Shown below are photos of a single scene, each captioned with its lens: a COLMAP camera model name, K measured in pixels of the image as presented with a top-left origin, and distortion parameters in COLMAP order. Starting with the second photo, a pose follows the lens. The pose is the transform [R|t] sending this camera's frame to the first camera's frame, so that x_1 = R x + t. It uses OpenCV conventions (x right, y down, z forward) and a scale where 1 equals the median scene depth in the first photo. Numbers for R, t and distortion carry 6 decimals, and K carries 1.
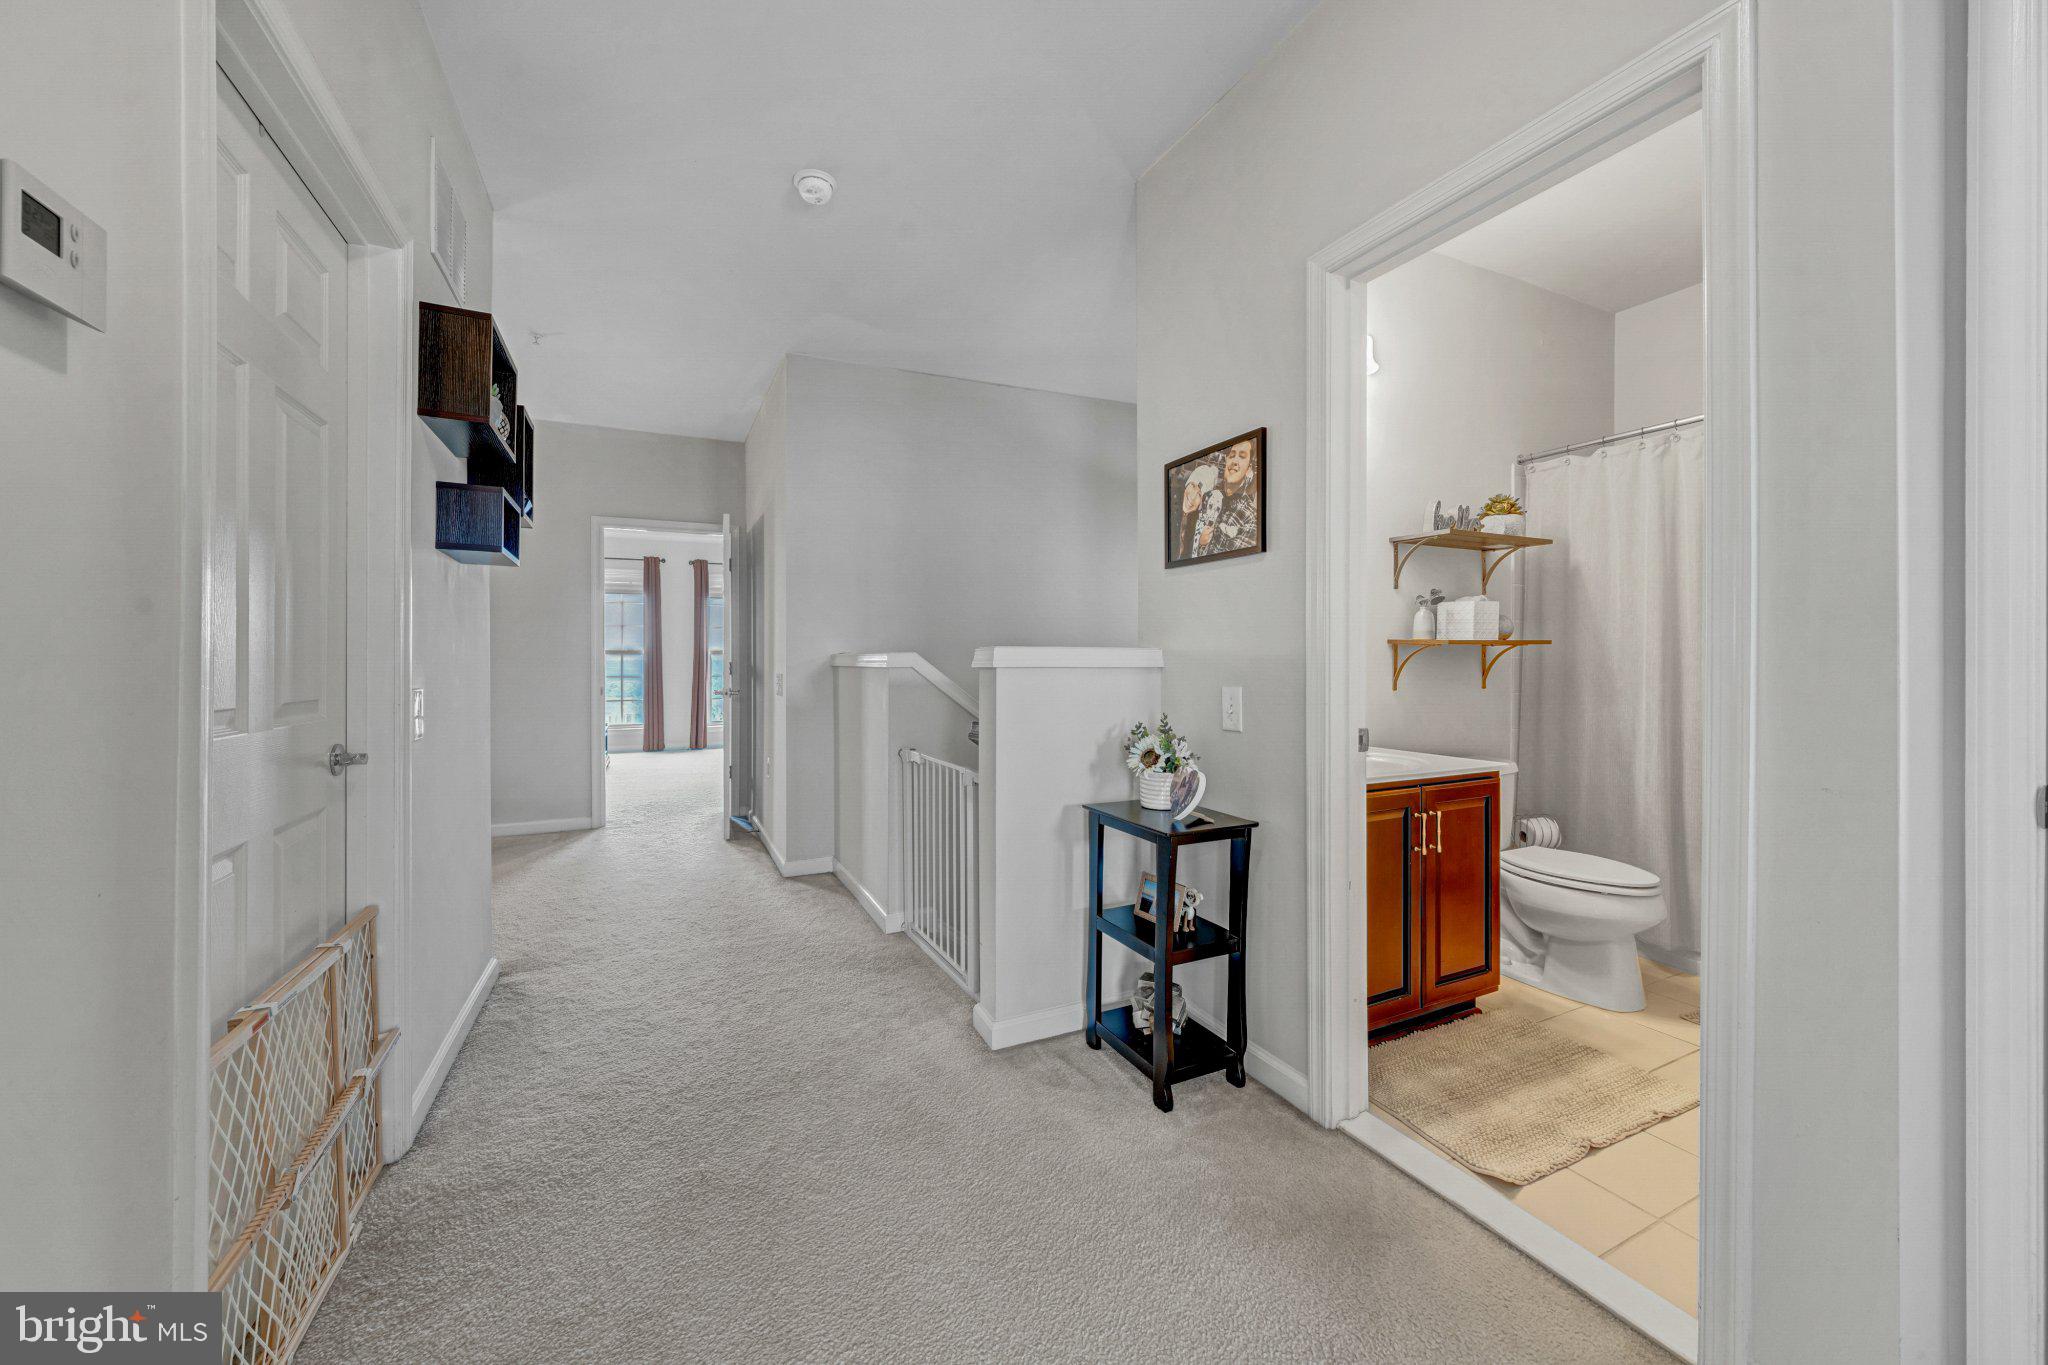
lens RADIAL K [[747.4, 0, 1027.4], [0, 747.4, 661.4], [0, 0, 1]] dist [-0.002829, 0.000825]
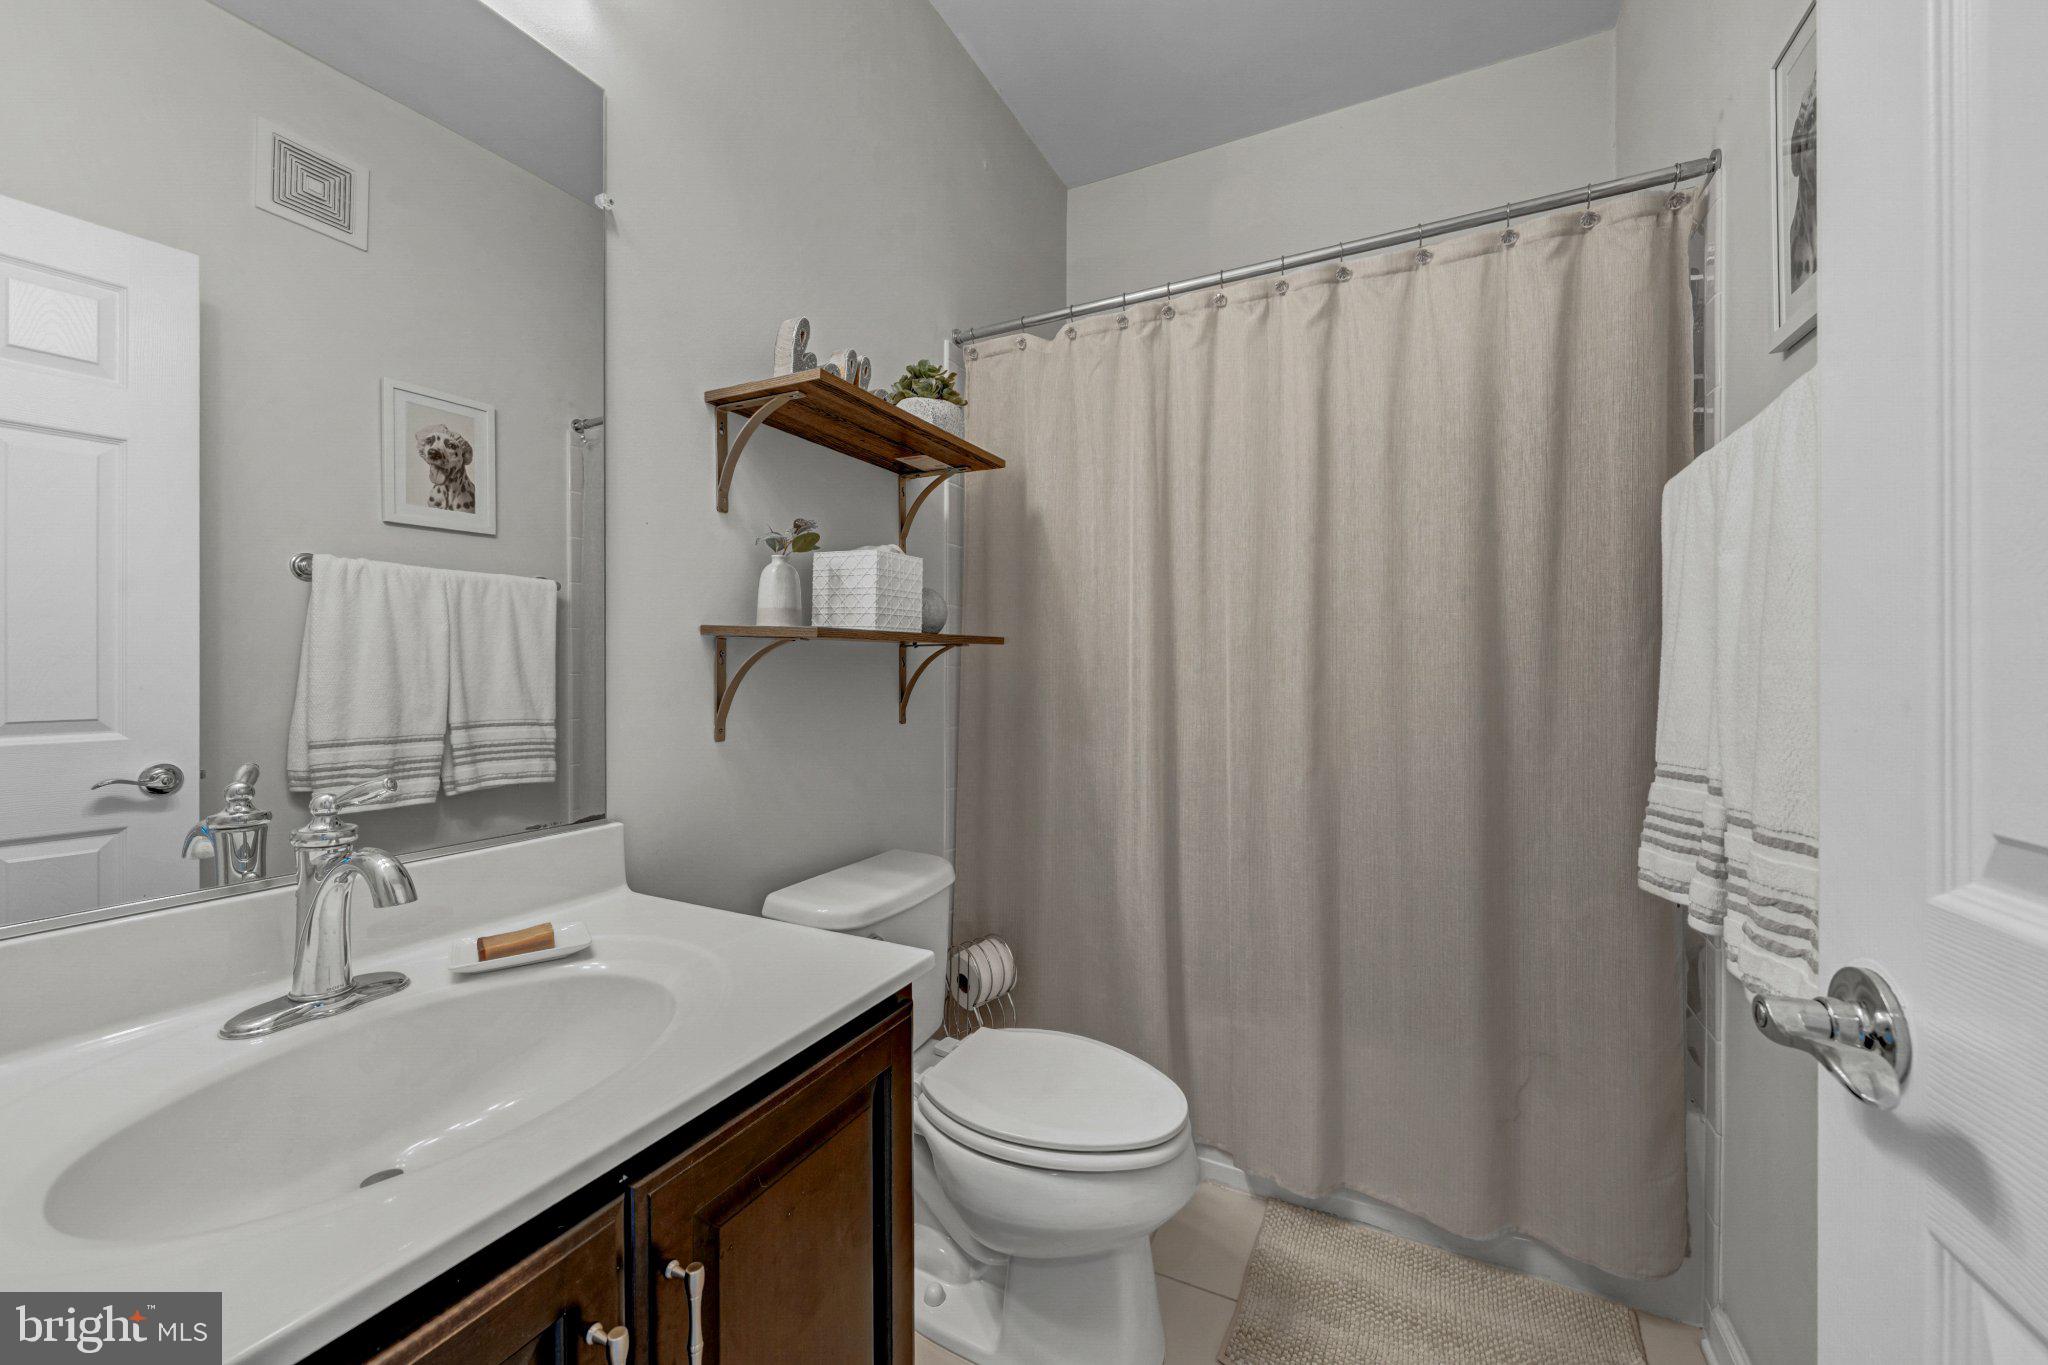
lens RADIAL K [[809.8, 0, 1020.6], [0, 809.8, 672.4], [0, 0, 1]] dist [-0.004524, -0.000082]
pose [[0.787958, -0.003000, 0.615721, 0.332561], [0.001041, 0.999993, 0.003540, -0.003456], [-0.615727, -0.002149, 0.787956, 0.505824]]
